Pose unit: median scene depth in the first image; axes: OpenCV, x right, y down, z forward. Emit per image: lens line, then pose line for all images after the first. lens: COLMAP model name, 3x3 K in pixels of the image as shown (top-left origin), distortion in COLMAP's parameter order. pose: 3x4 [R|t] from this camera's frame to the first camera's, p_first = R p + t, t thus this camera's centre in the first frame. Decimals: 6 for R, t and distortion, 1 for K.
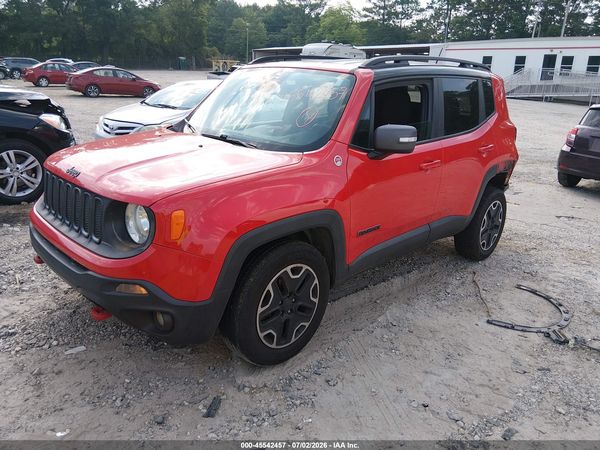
lens RADIAL K [[450.2, 0, 300.0], [0, 450.2, 225.0], [0, 0, 1]] dist [0.106492, -0.157064]
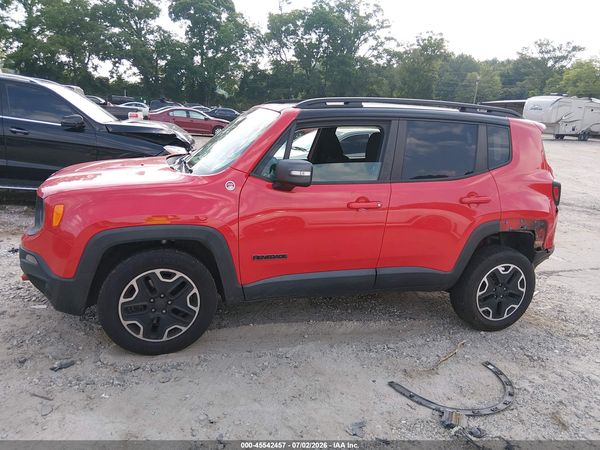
lens RADIAL K [[450.2, 0, 300.0], [0, 450.2, 225.0], [0, 0, 1]] dist [0.106492, -0.157064]
pose [[0.887439, 0.123843, -0.443976, 0.742509], [-0.170559, 0.983088, -0.066697, -0.003106], [0.428207, 0.134914, 0.893553, 0.099268]]
